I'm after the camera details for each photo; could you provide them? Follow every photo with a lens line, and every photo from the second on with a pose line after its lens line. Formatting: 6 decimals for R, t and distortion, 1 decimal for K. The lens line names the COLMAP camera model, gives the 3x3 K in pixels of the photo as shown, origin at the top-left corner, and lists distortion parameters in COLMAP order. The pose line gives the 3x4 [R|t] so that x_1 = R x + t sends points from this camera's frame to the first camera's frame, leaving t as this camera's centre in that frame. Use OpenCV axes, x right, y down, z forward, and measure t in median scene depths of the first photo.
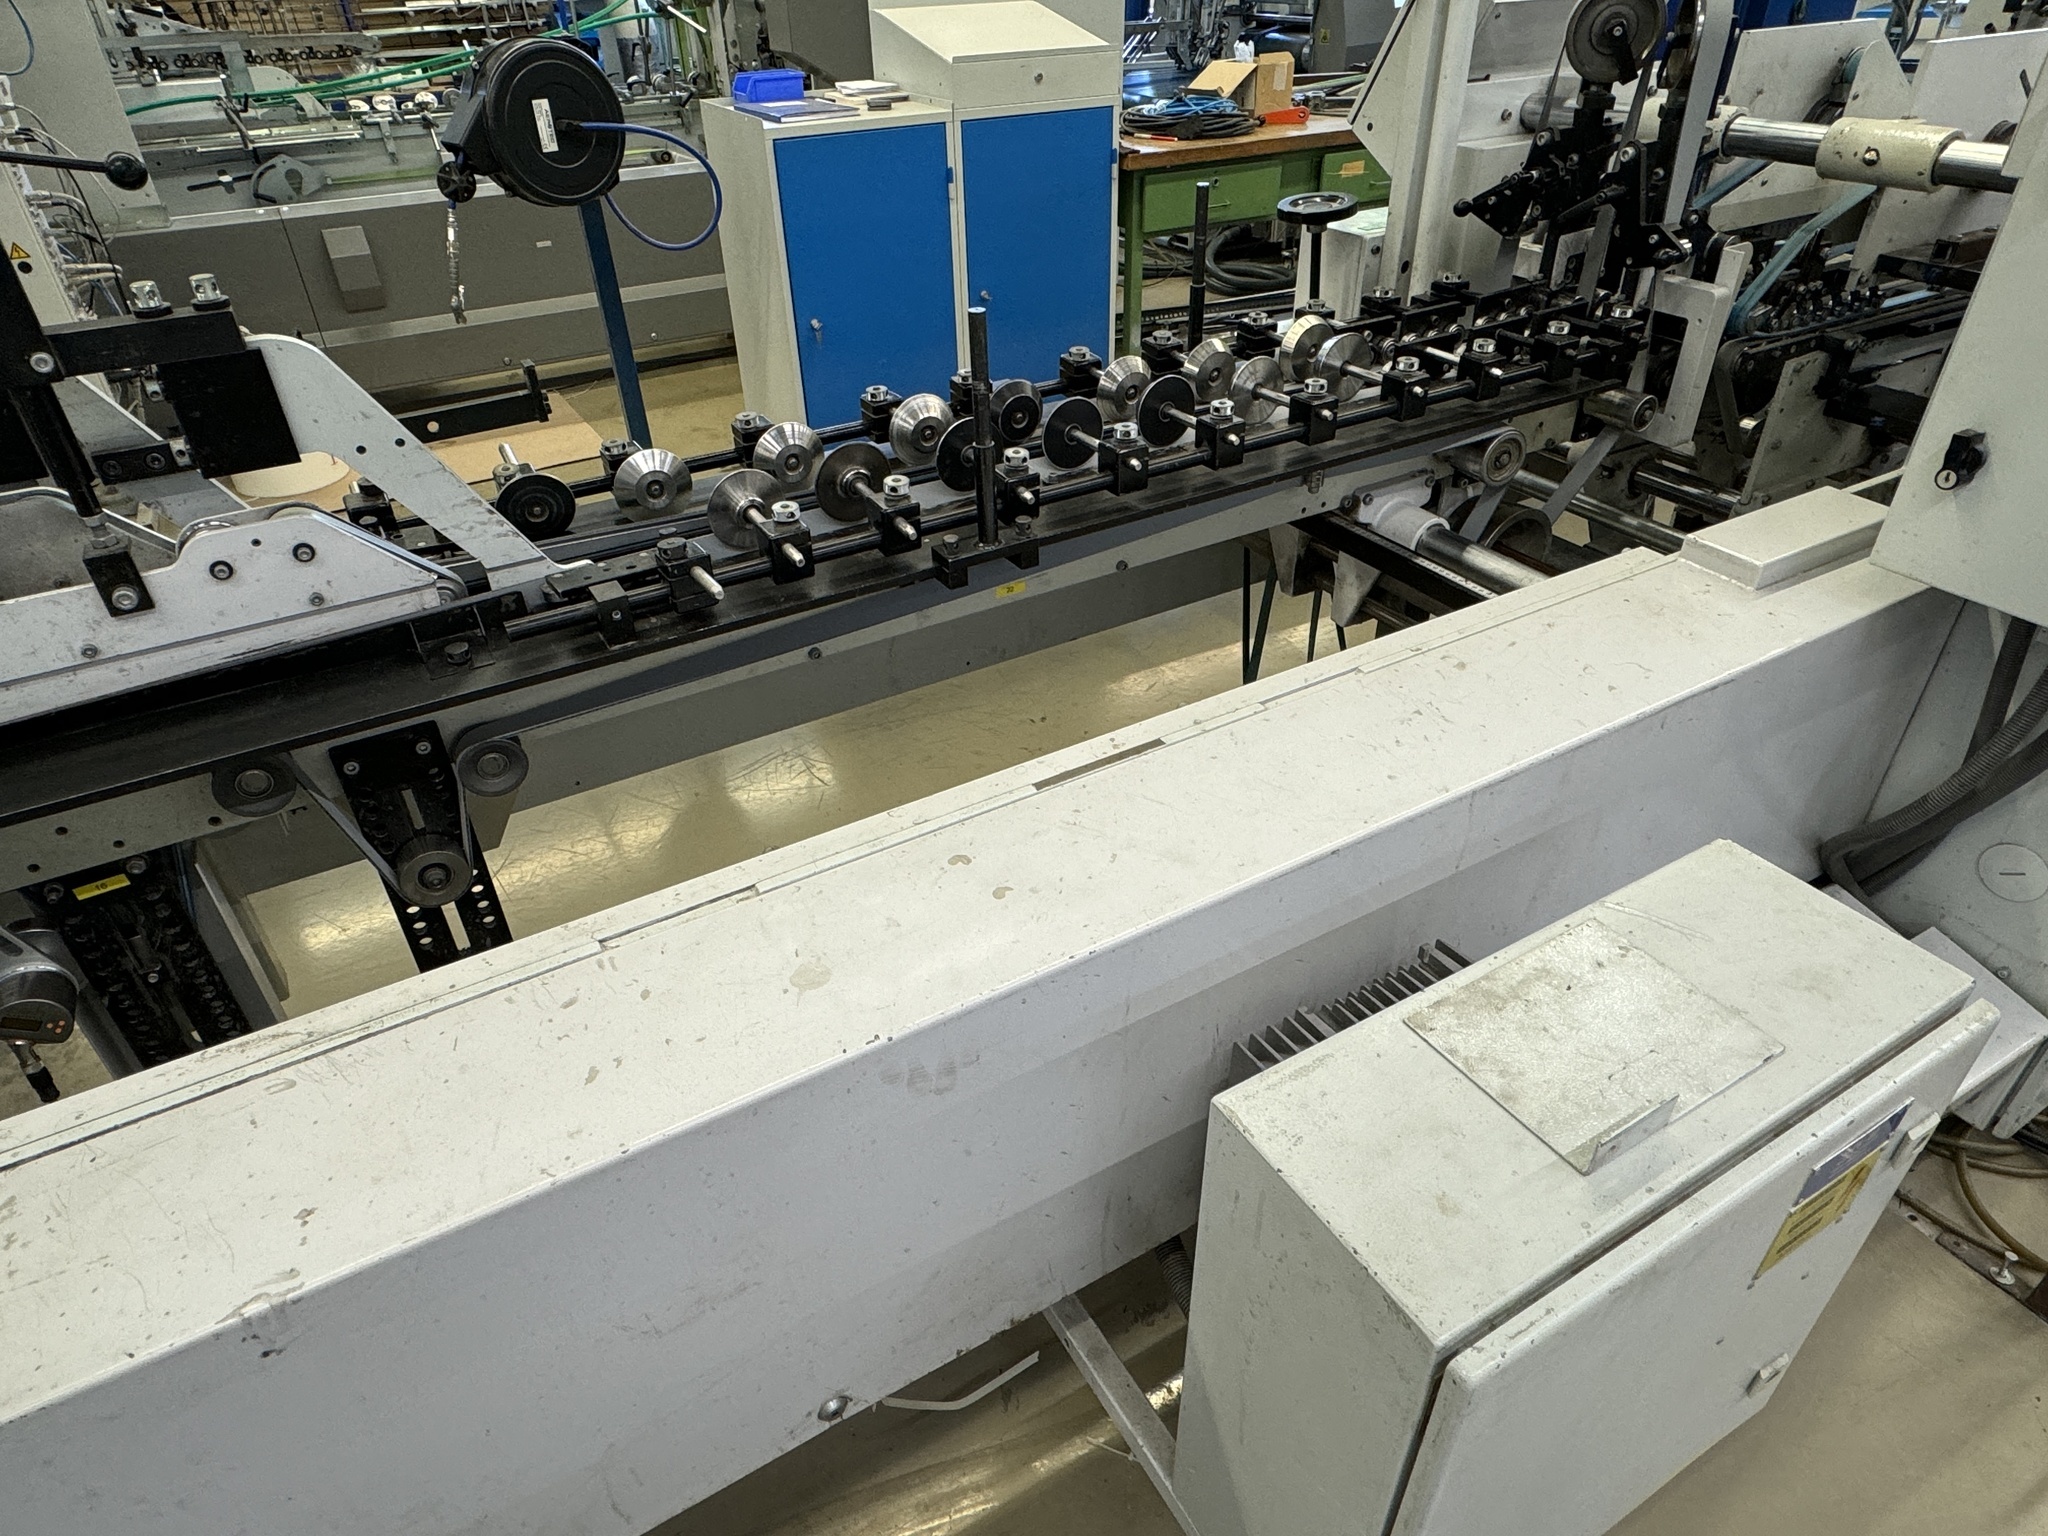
lens RADIAL K [[1227.2, 0, 1024.0], [0, 1227.2, 768.0], [0, 0, 1]] dist [-0.001521, 0.001816]
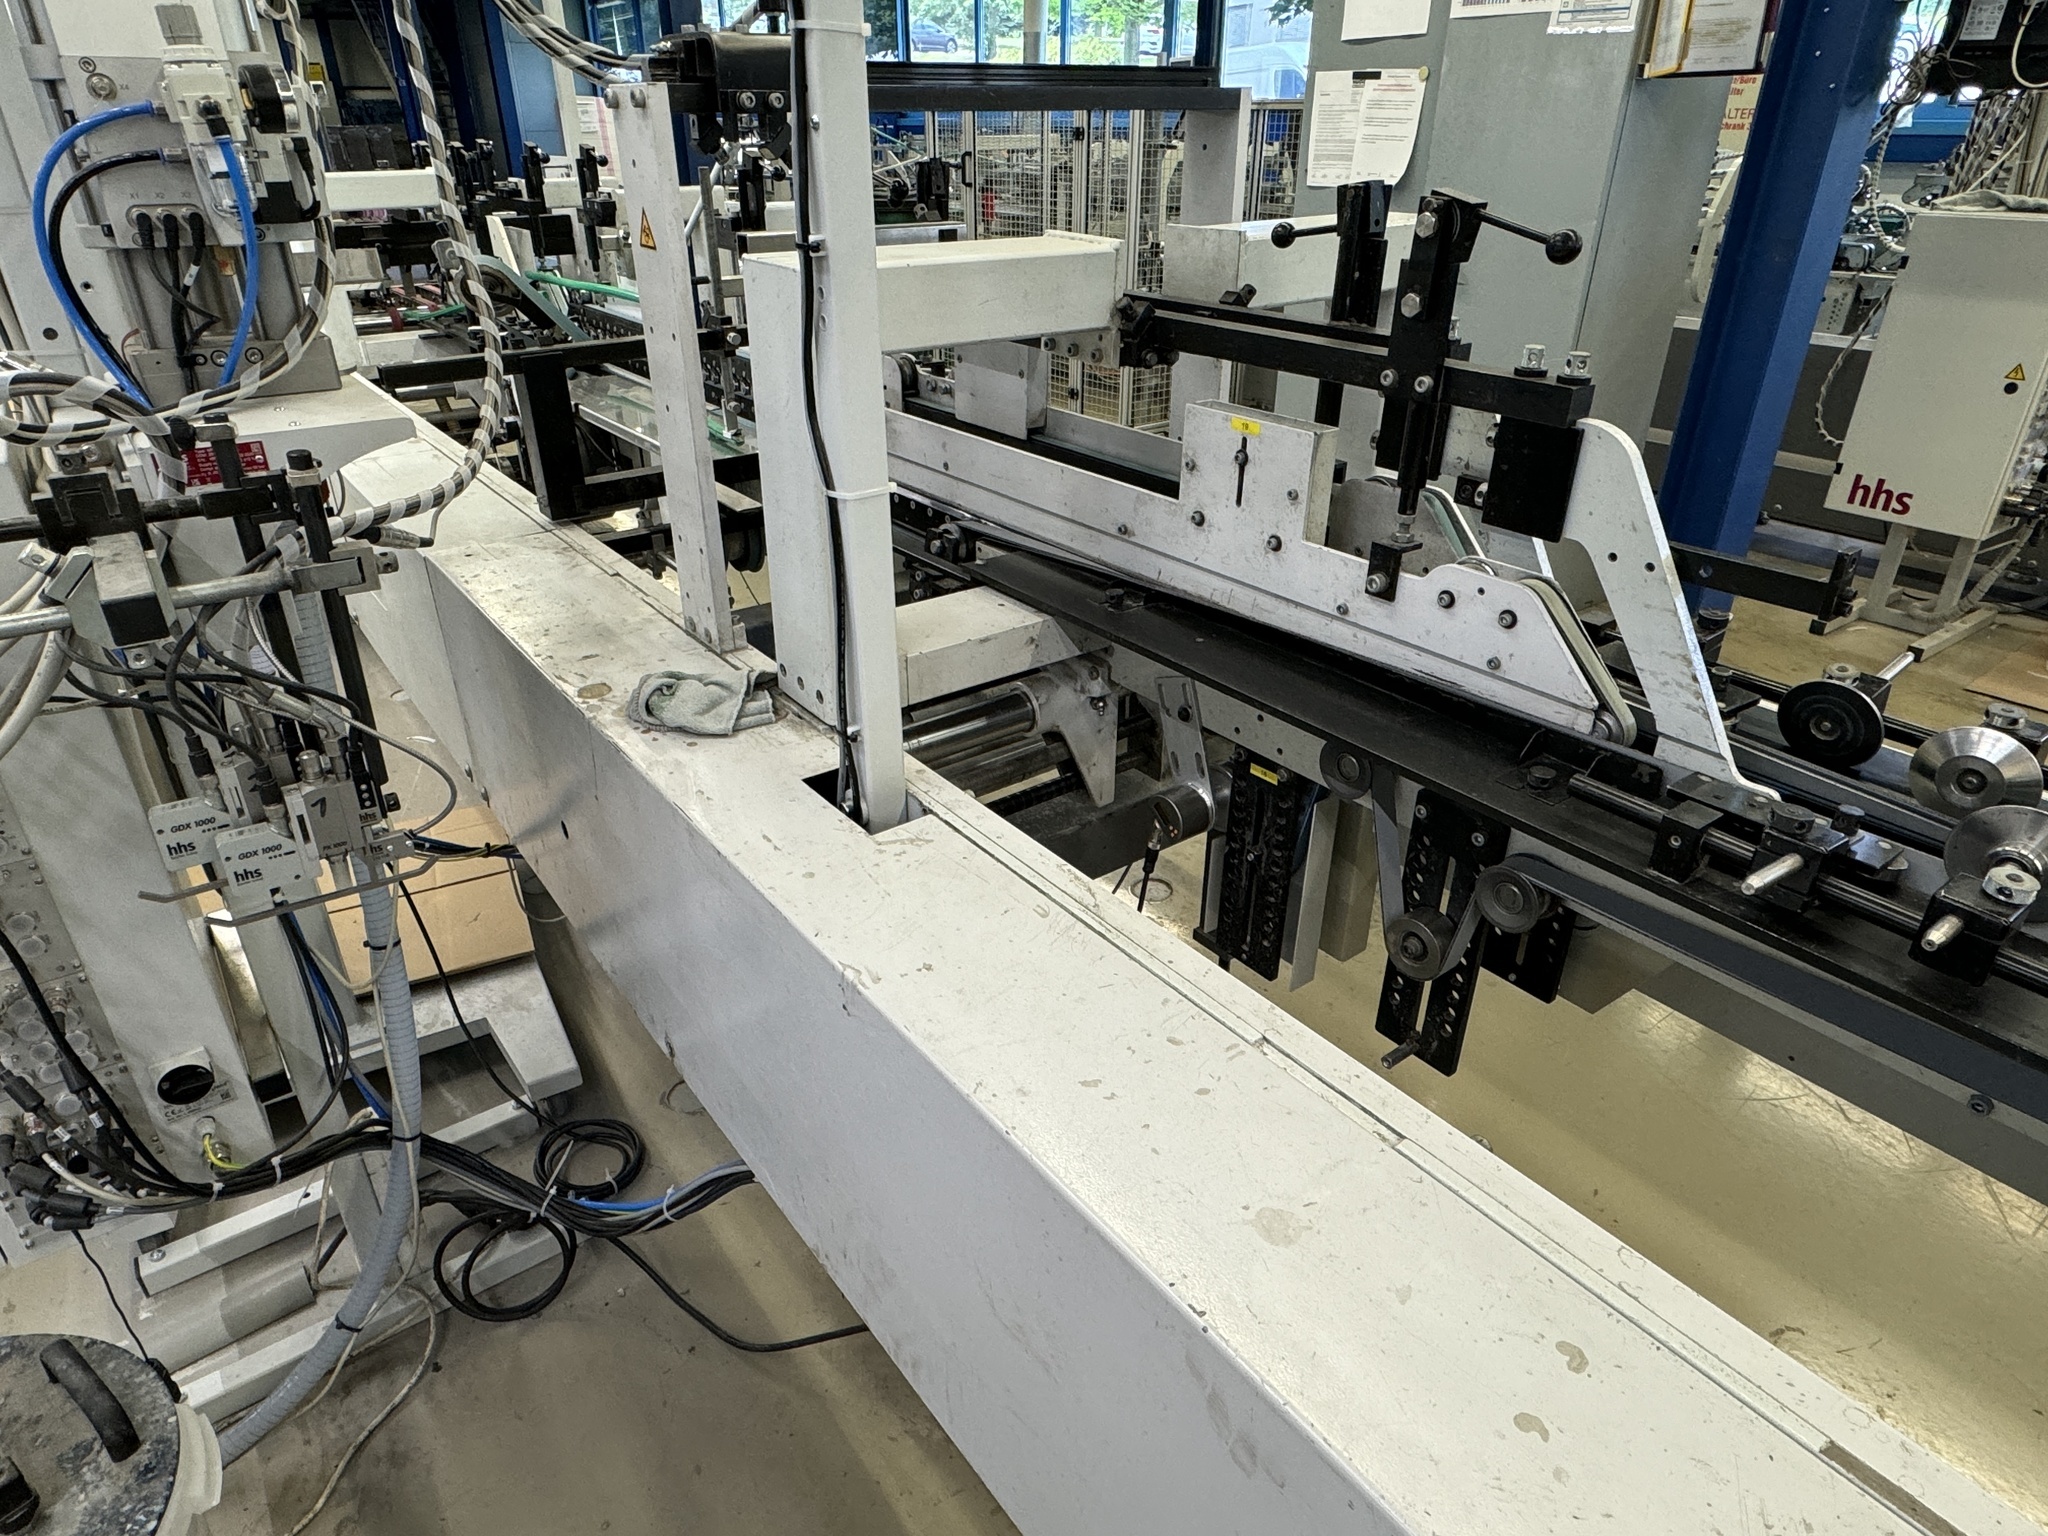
lens RADIAL K [[1227.2, 0, 1024.0], [0, 1227.2, 768.0], [0, 0, 1]] dist [-0.001521, 0.001816]
pose [[0.117491, 0.486758, -0.865600, 0.306576], [-0.569877, 0.746882, 0.342648, -0.203170], [0.813287, 0.453027, 0.365144, 0.357310]]
